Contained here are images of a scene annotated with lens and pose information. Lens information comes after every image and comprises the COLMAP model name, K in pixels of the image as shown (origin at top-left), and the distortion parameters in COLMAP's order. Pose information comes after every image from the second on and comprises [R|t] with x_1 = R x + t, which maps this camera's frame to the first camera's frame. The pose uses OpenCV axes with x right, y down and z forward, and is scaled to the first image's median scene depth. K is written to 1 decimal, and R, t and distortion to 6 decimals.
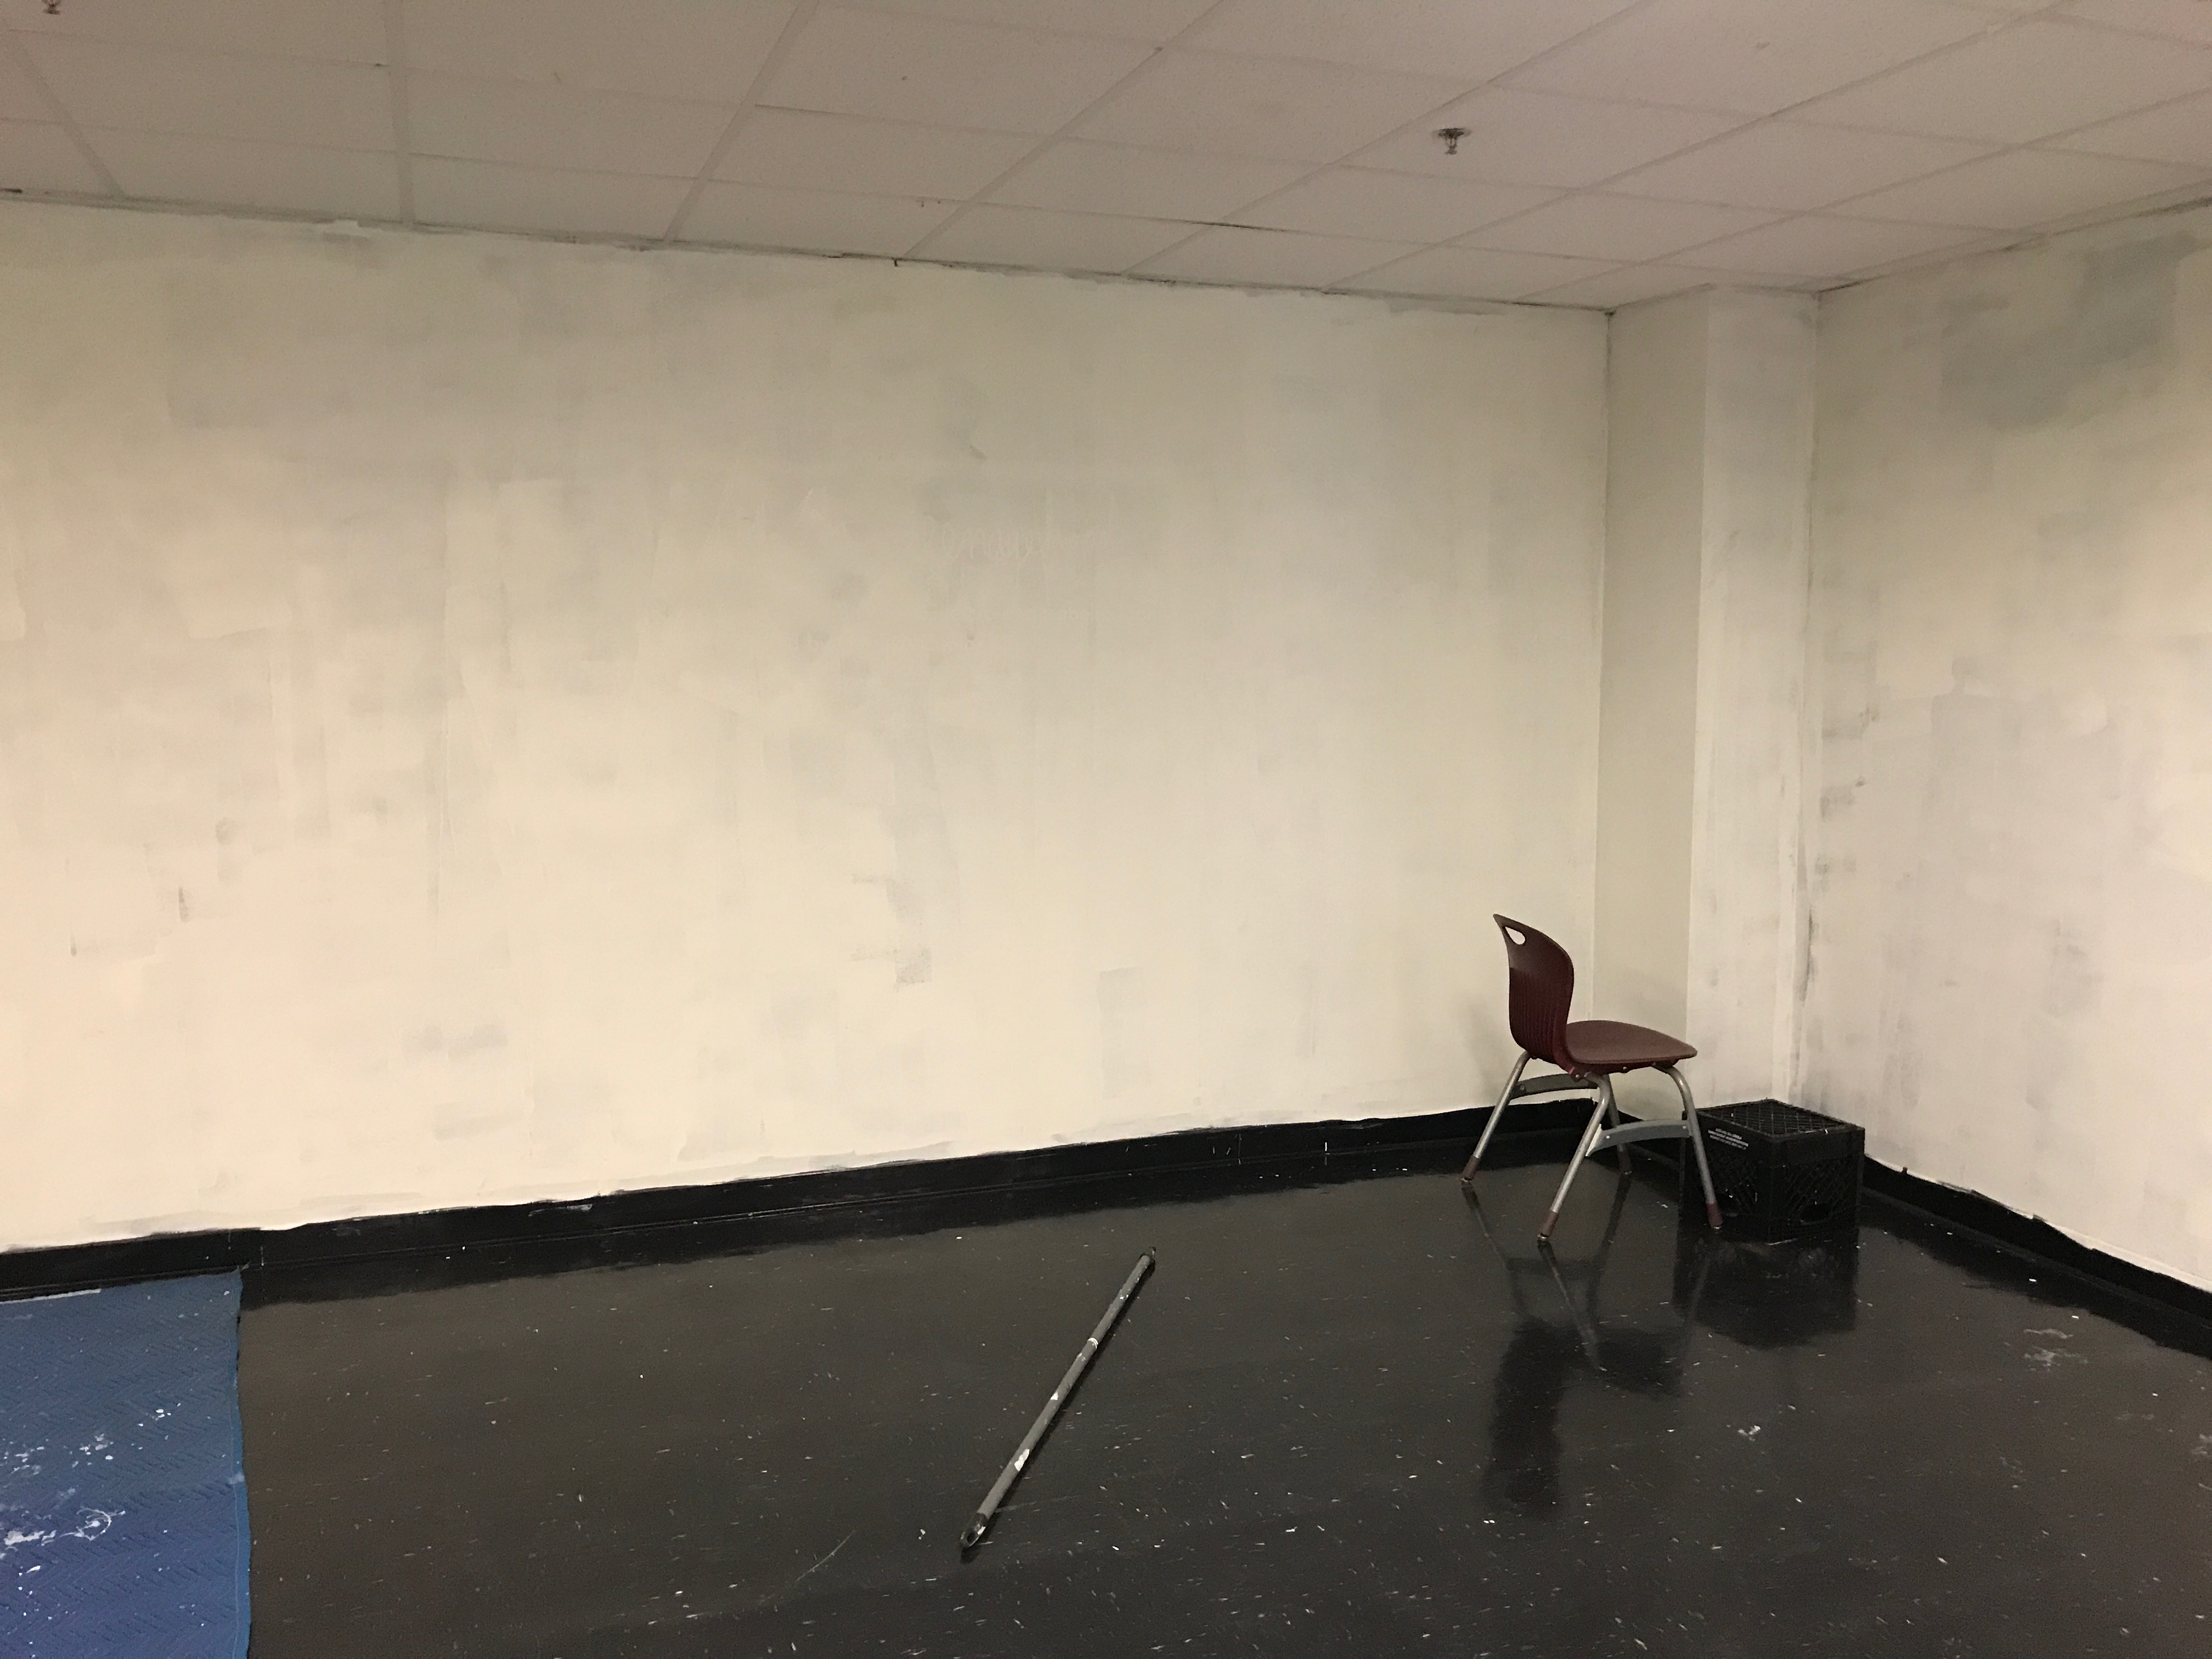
lens RADIAL K [[1820.4, 0, 1106.0], [0, 1820.4, 829.5], [0, 0, 1]] dist [-0.000268, 0.001805]
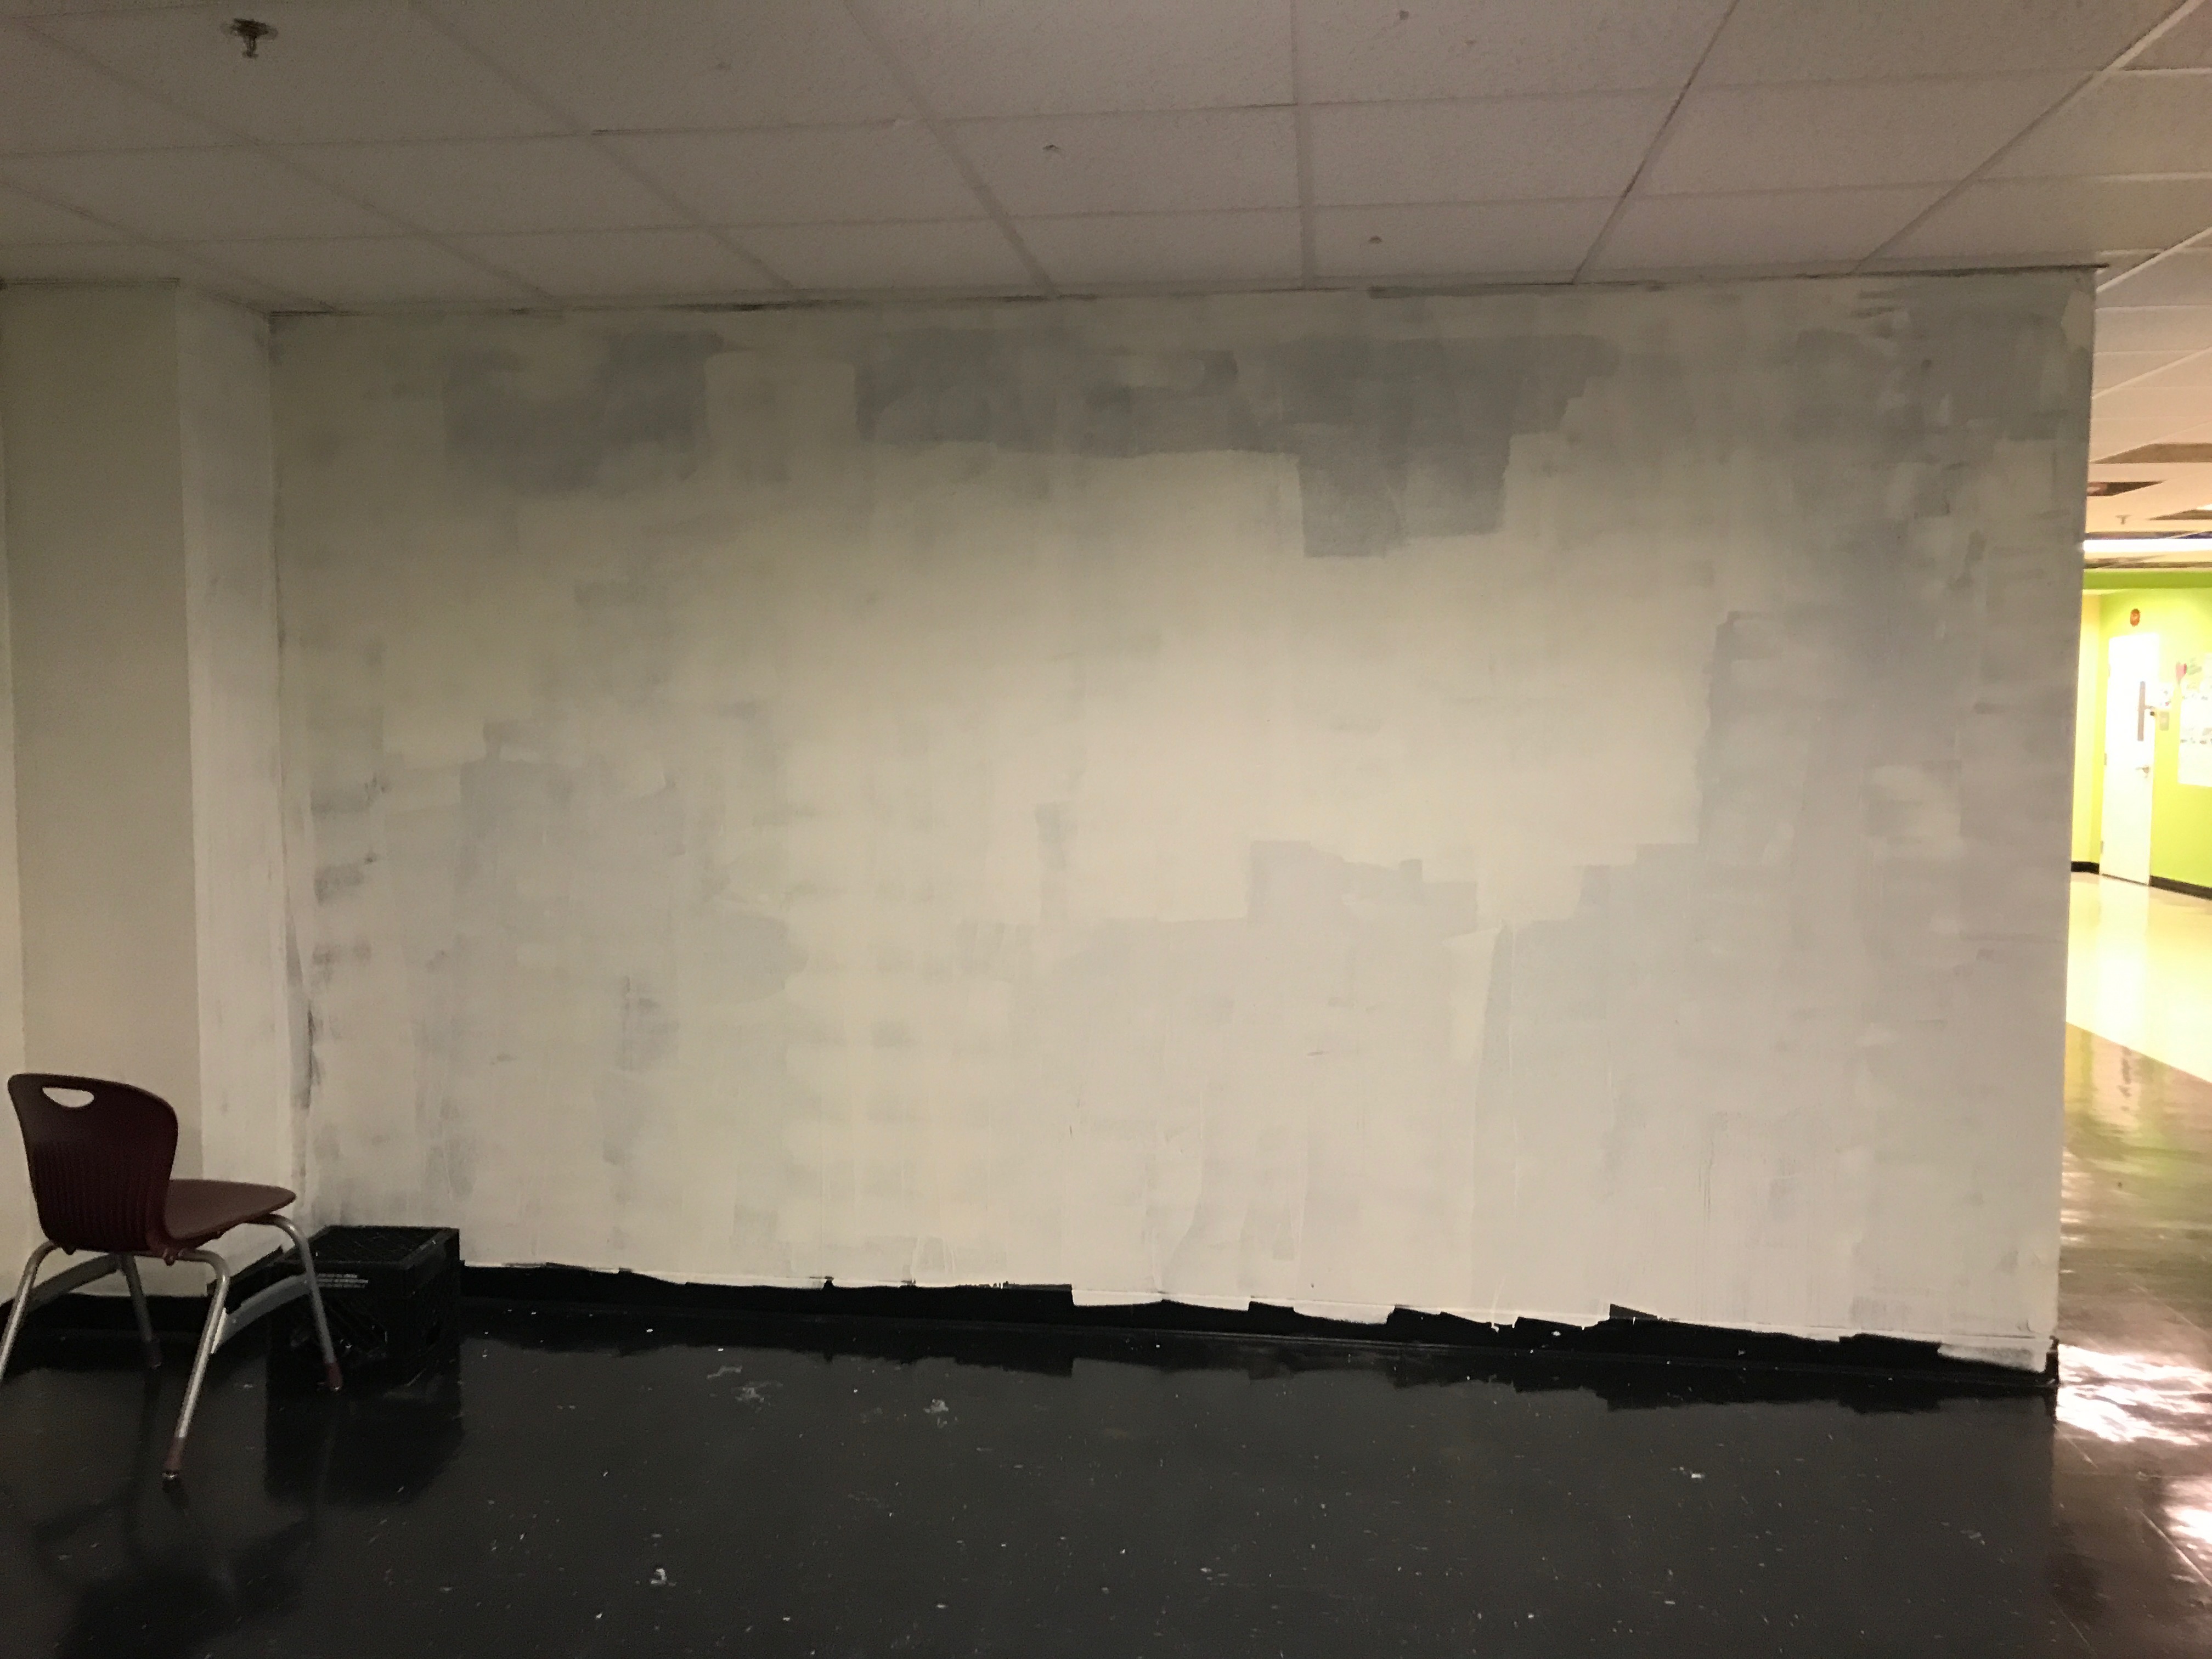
lens RADIAL K [[1803.9, 0, 1106.0], [0, 1803.9, 829.5], [0, 0, 1]] dist [0.039499, -0.000149]
pose [[0.476901, -0.063353, 0.876671, -0.221321], [0.091709, 0.995542, 0.022054, -0.028136], [-0.874160, 0.069881, 0.480585, 0.245411]]
